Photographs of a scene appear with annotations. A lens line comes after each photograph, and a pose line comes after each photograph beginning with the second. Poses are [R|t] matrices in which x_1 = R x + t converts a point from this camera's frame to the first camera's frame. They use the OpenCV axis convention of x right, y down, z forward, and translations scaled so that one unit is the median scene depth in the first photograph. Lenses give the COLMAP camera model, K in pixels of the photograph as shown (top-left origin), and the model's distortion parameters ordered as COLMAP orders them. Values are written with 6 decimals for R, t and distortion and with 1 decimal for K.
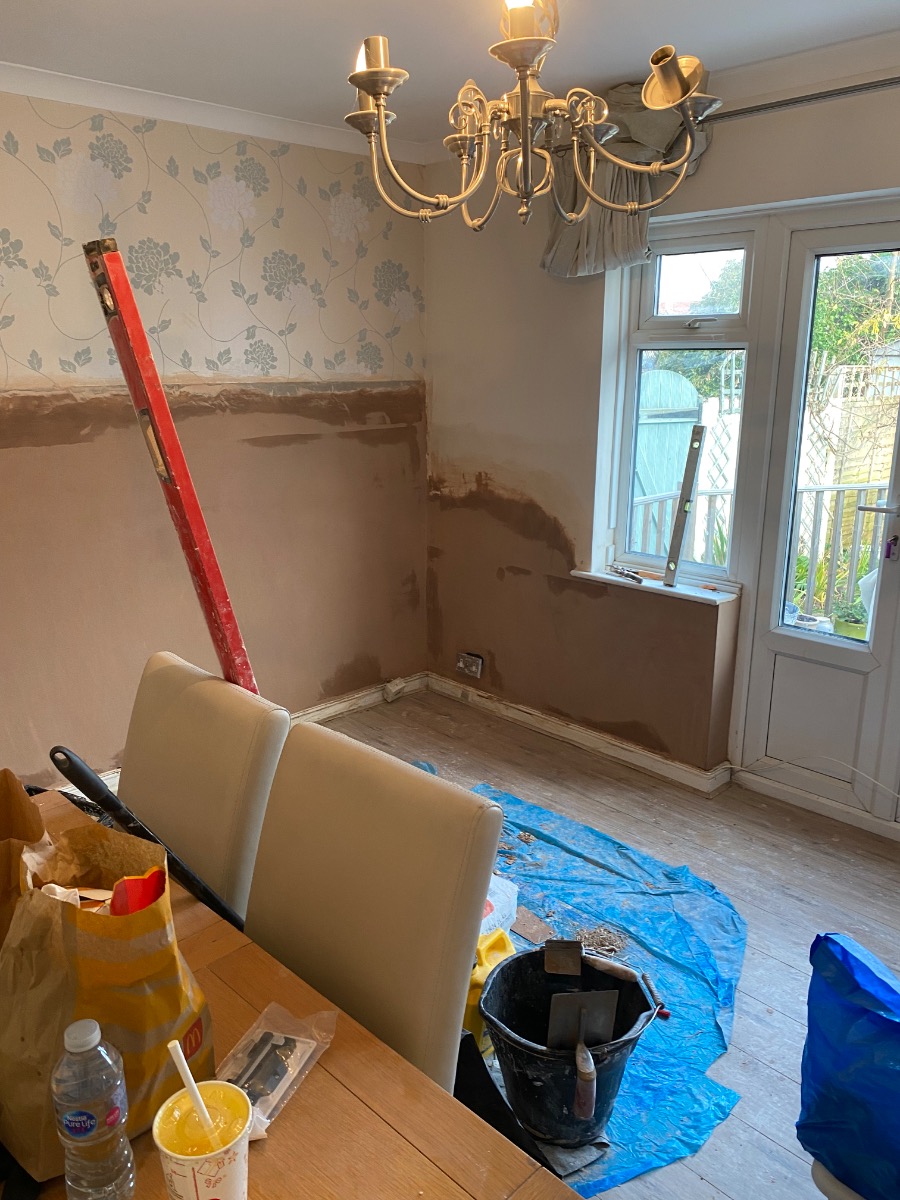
lens RADIAL K [[914.0, 0, 450.0], [0, 914.0, 600.0], [0, 0, 1]] dist [0.095629, -0.181502]
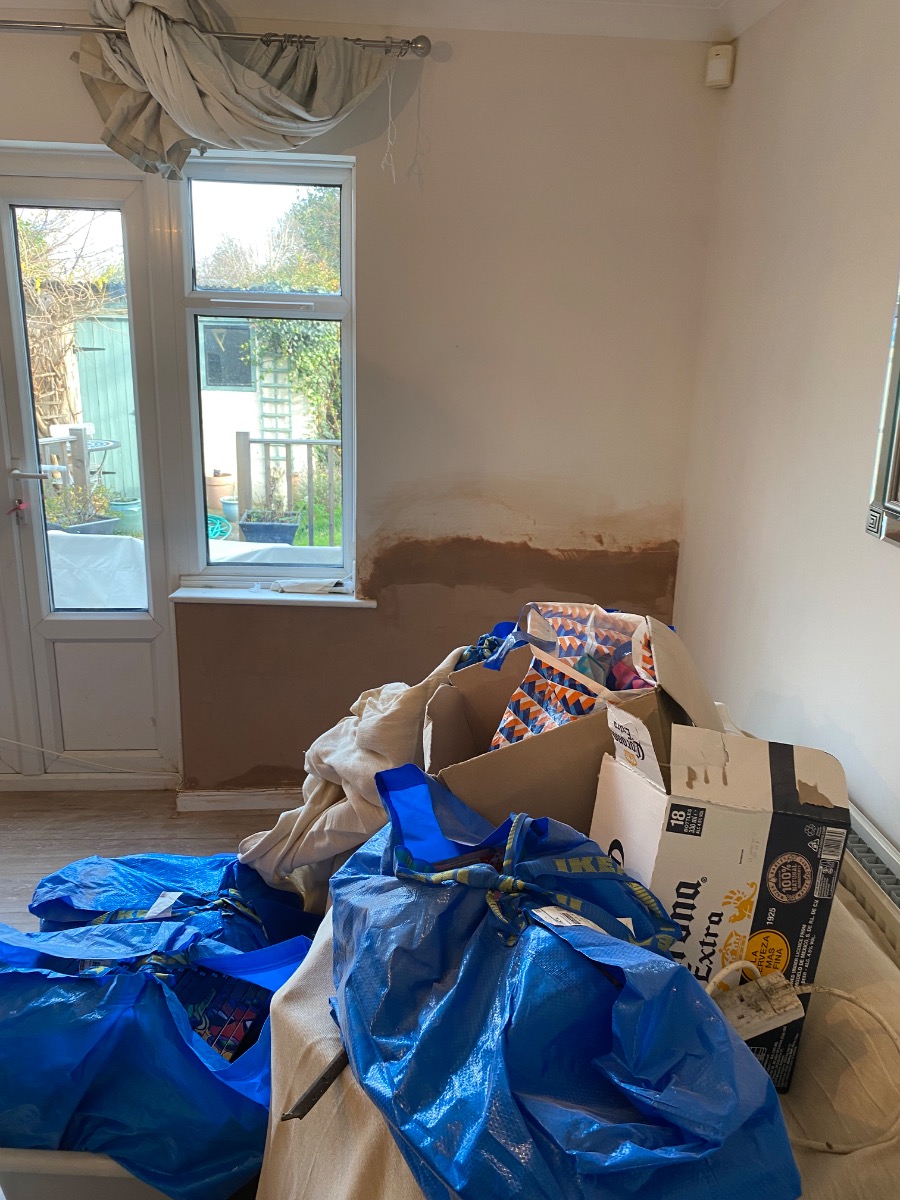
lens RADIAL K [[914.0, 0, 450.0], [0, 914.0, 600.0], [0, 0, 1]] dist [0.095629, -0.181502]
pose [[0.585021, -0.212893, 0.782577, -0.134225], [0.176431, 0.975230, 0.133410, -0.037464], [-0.791595, 0.060023, 0.608091, 0.124421]]
